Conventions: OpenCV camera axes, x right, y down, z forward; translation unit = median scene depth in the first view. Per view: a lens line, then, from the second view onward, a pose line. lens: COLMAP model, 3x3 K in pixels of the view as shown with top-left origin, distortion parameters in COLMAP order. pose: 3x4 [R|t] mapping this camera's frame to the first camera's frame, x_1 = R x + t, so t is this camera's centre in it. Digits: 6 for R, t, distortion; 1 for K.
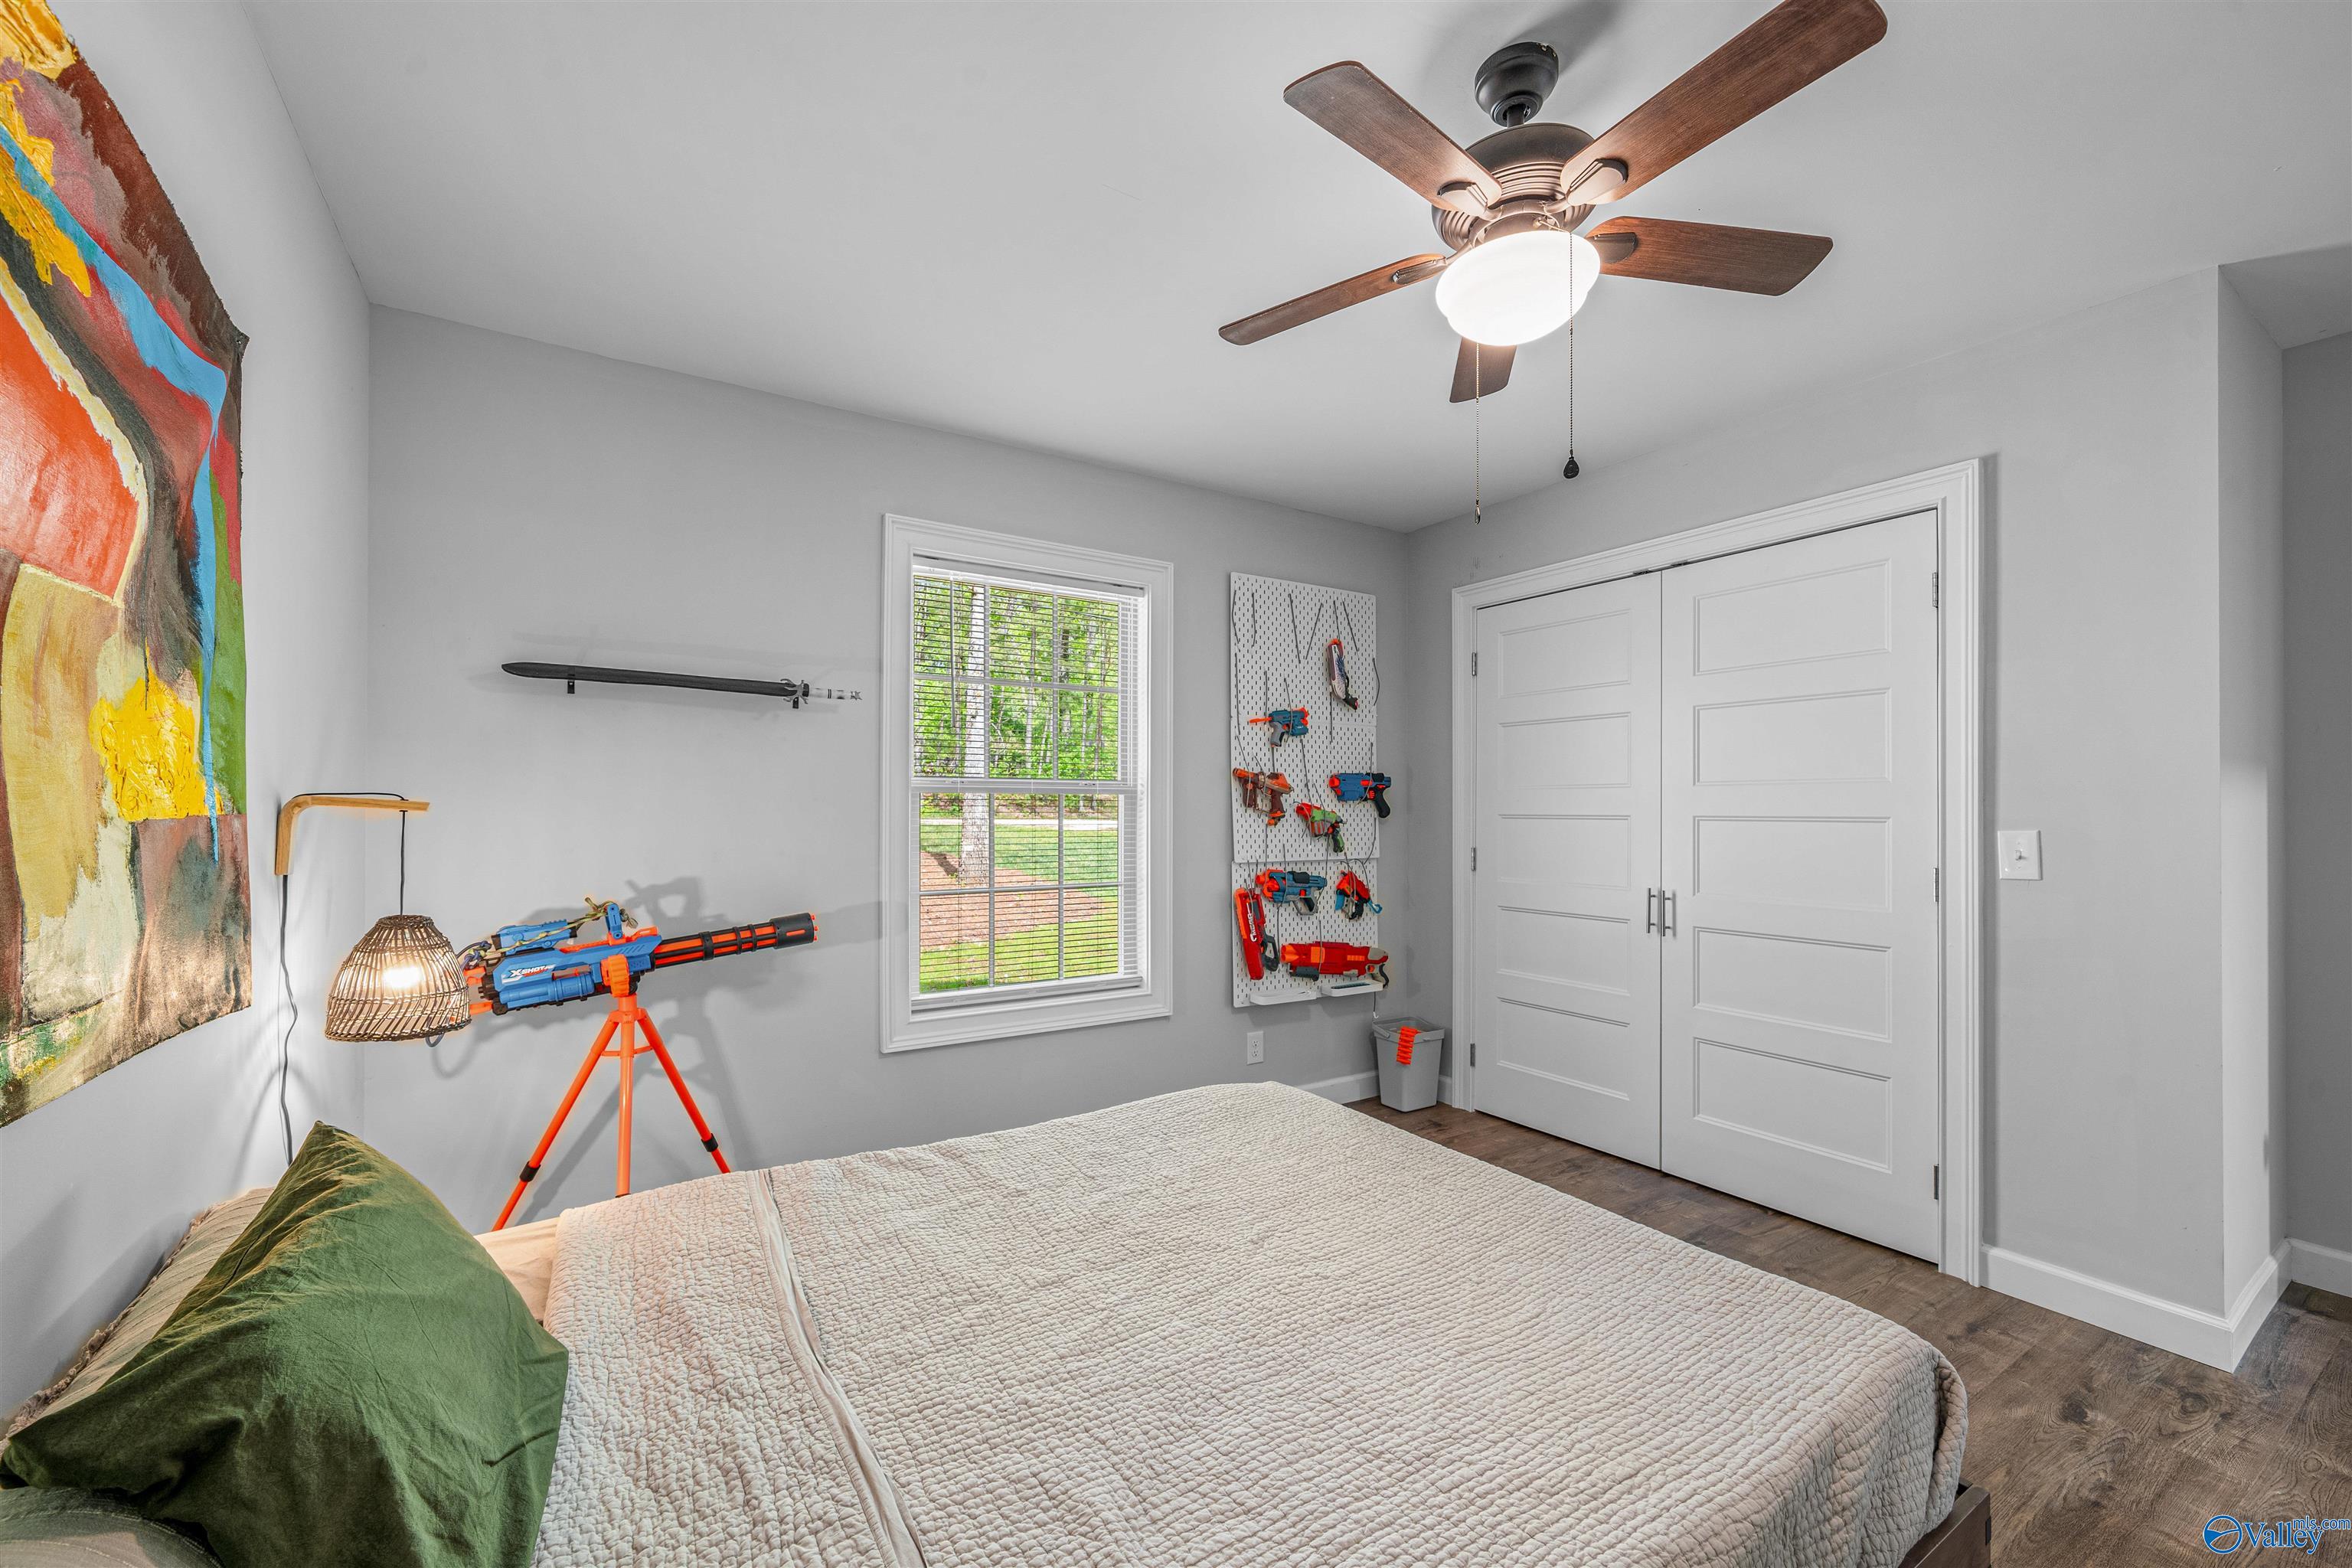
lens RADIAL K [[932.8, 0, 1172.7], [0, 932.8, 809.8], [0, 0, 1]] dist [-0.001241, -0.000098]
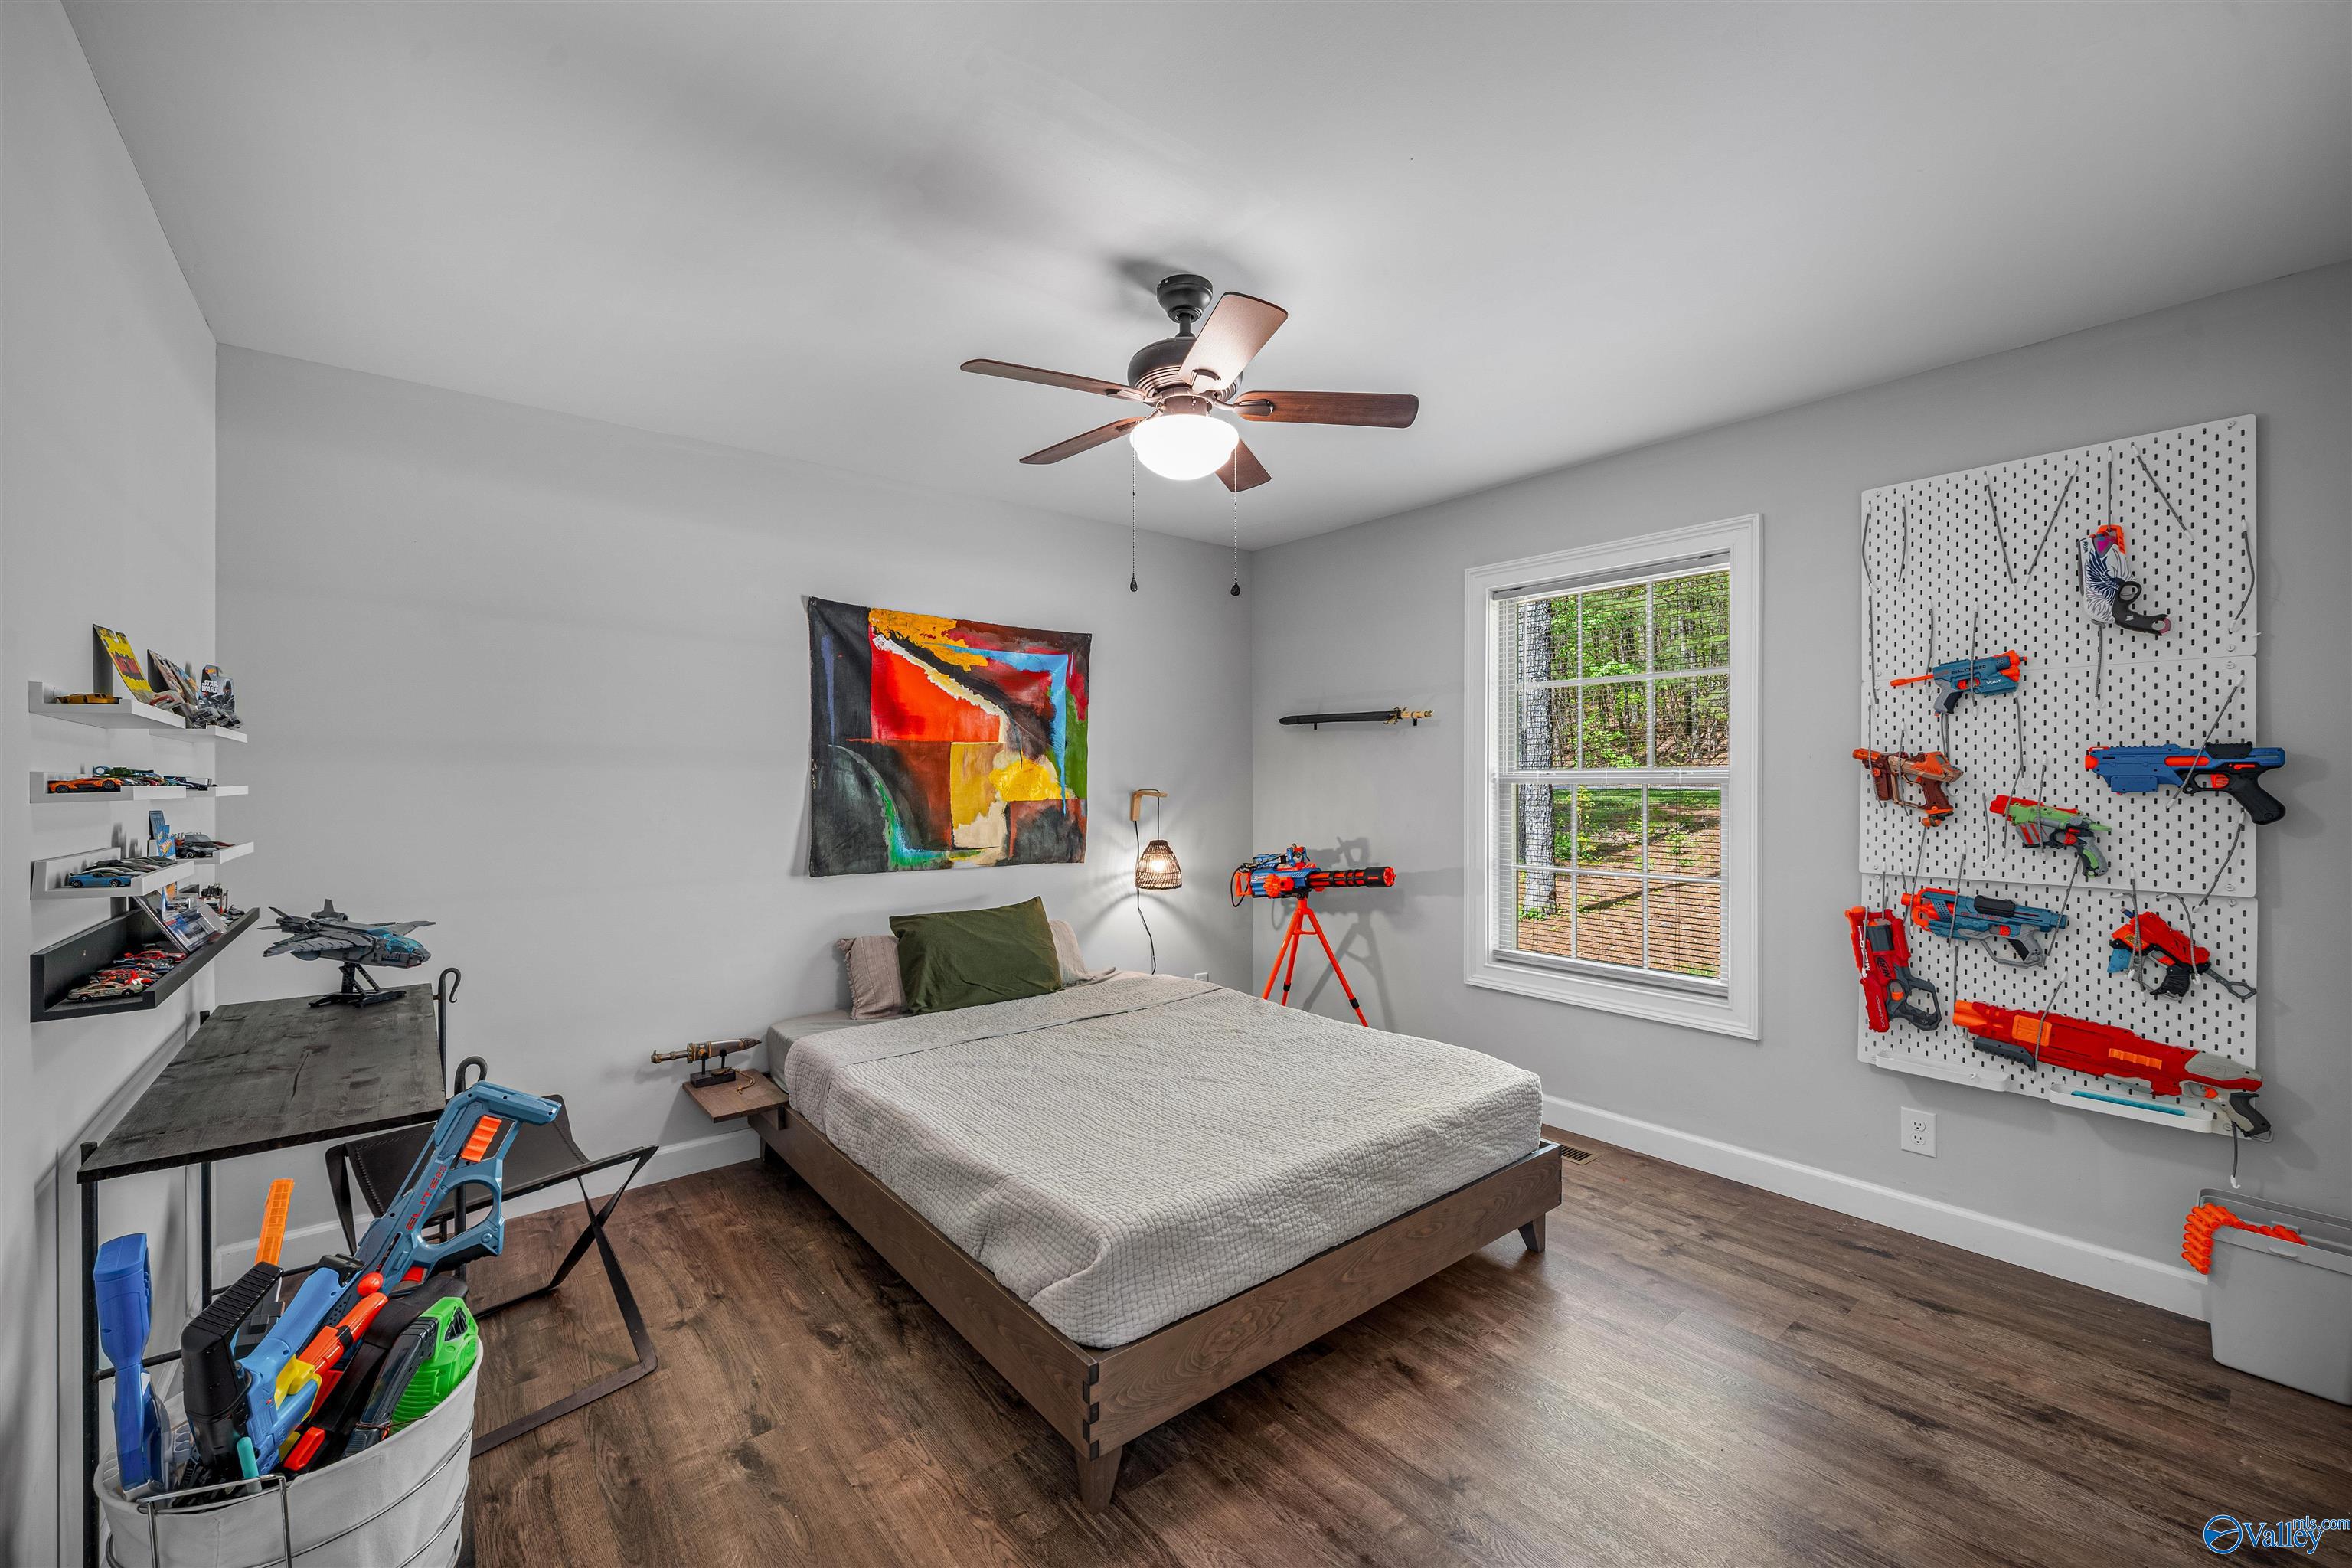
lens RADIAL K [[940.9, 0, 1163.7], [0, 940.9, 790.5], [0, 0, 1]] dist [-0.002728, -0.000359]
pose [[0.118125, 0.011502, -0.992932, 0.741187], [0.003591, 0.999921, 0.012010, -0.021074], [0.992992, -0.004984, 0.118074, 0.331580]]
